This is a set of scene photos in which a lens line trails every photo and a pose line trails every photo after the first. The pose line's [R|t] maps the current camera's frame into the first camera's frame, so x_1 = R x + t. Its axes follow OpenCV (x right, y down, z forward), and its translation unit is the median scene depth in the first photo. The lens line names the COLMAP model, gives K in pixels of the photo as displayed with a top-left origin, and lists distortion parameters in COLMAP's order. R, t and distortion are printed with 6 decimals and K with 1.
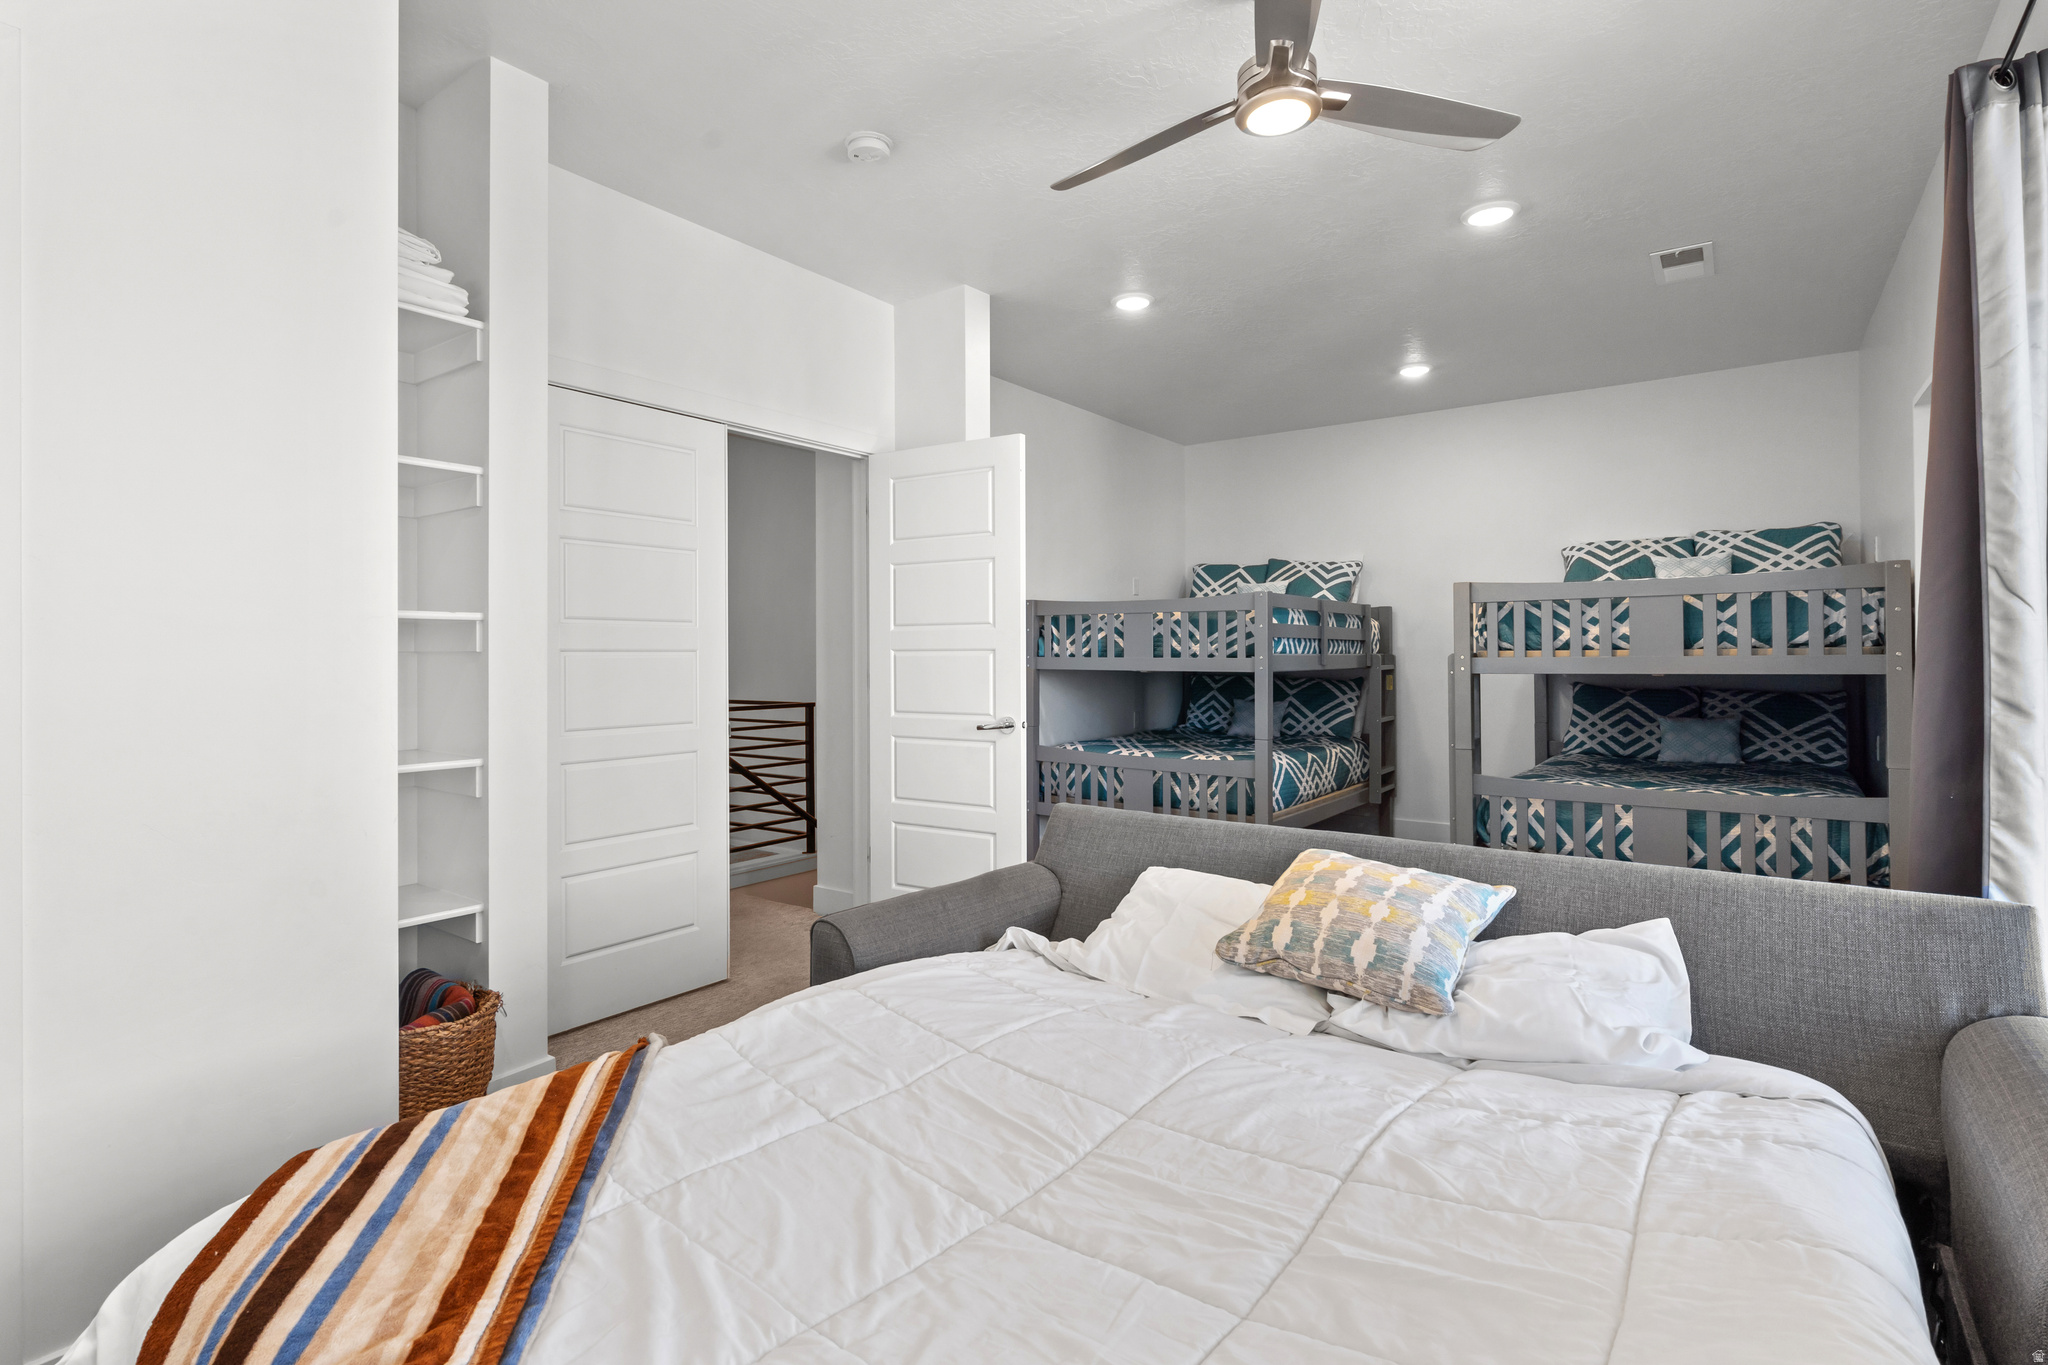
lens RADIAL K [[968.3, 0, 1025.4], [0, 968.3, 649.8], [0, 0, 1]] dist [-0.002701, 0.000683]
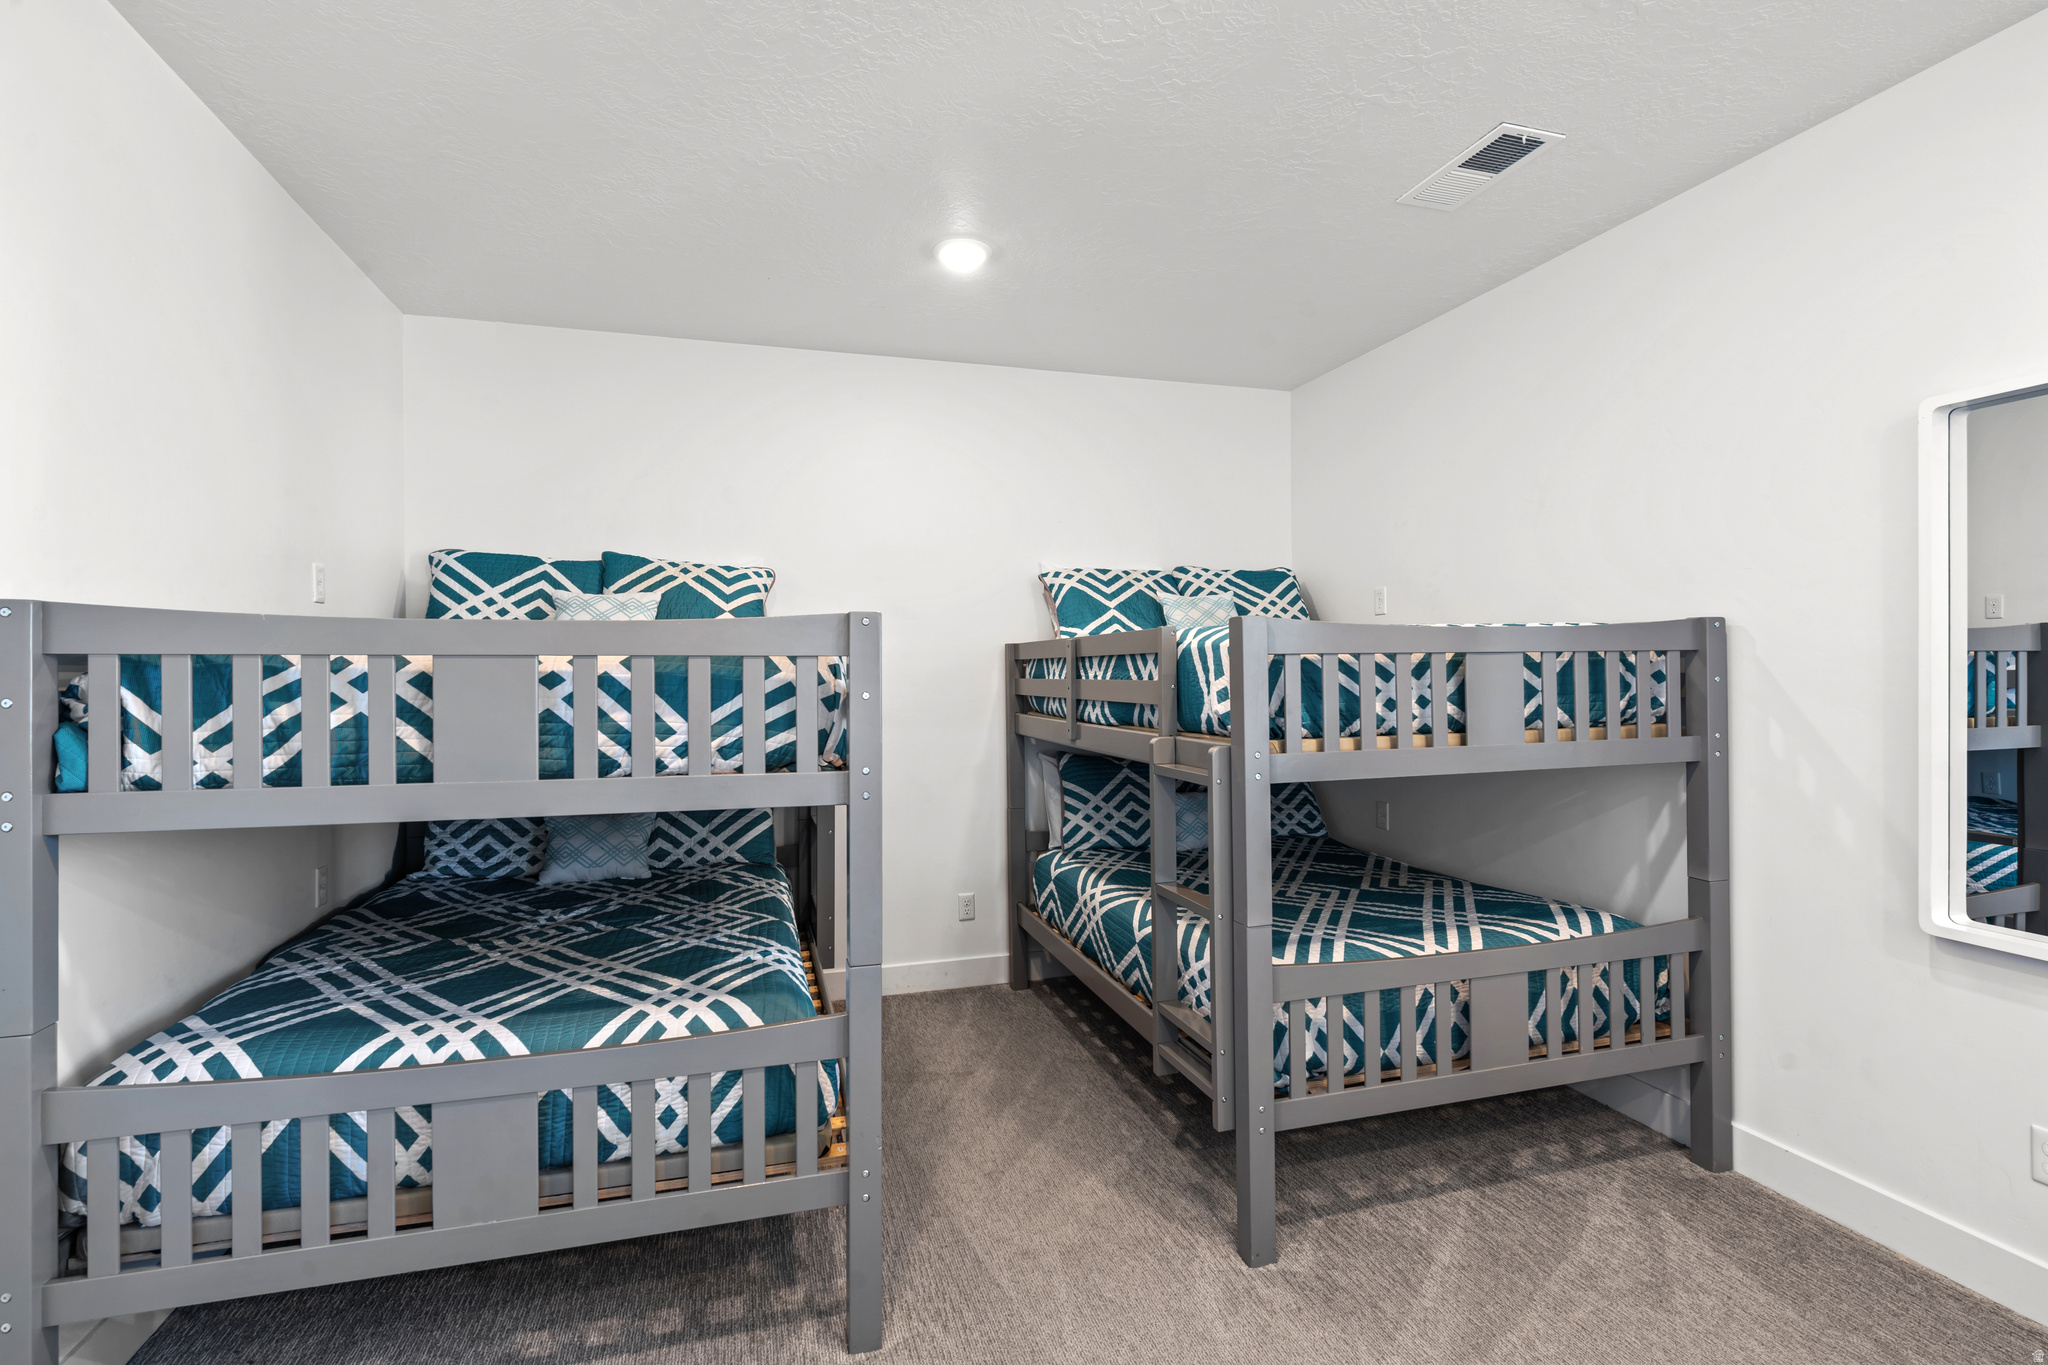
lens RADIAL K [[941.4, 0, 1024.8], [0, 941.4, 675.6], [0, 0, 1]] dist [-0.003278, -0.000376]
pose [[0.615157, -0.002654, 0.788400, -0.031153], [0.002168, 0.999996, 0.001675, -0.029351], [-0.788402, 0.000679, 0.615160, 0.607132]]
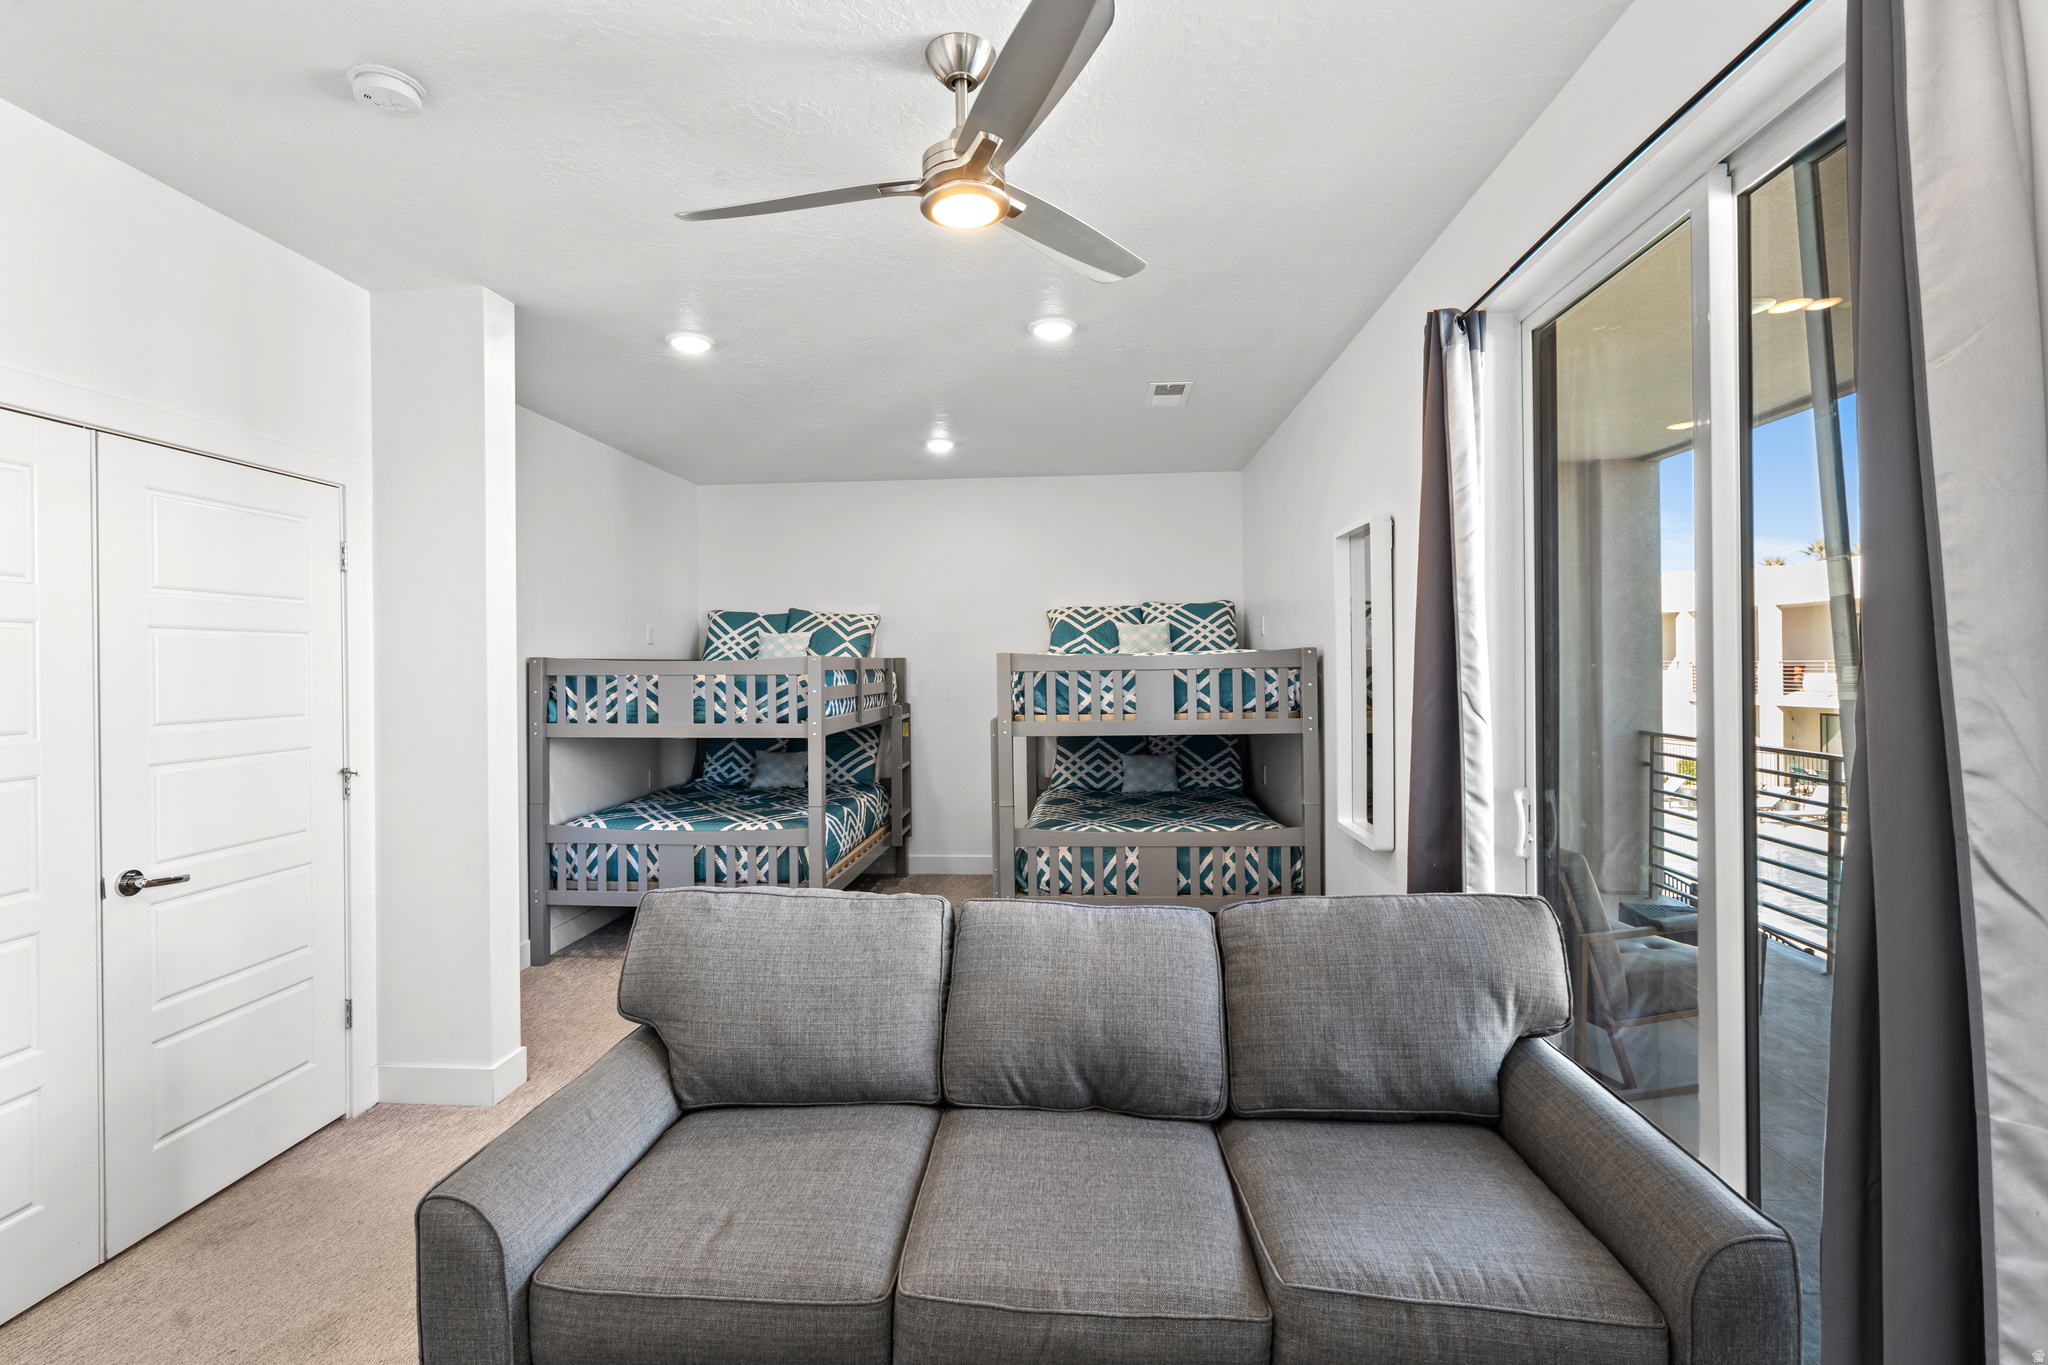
lens RADIAL K [[921.6, 0, 1013.8], [0, 921.6, 667.4], [0, 0, 1]] dist [-0.013246, 0.000484]
pose [[0.850179, -0.005812, 0.526462, -0.066539], [0.004577, 0.999983, 0.003649, -0.044649], [-0.526475, -0.000692, 0.850191, 0.087962]]
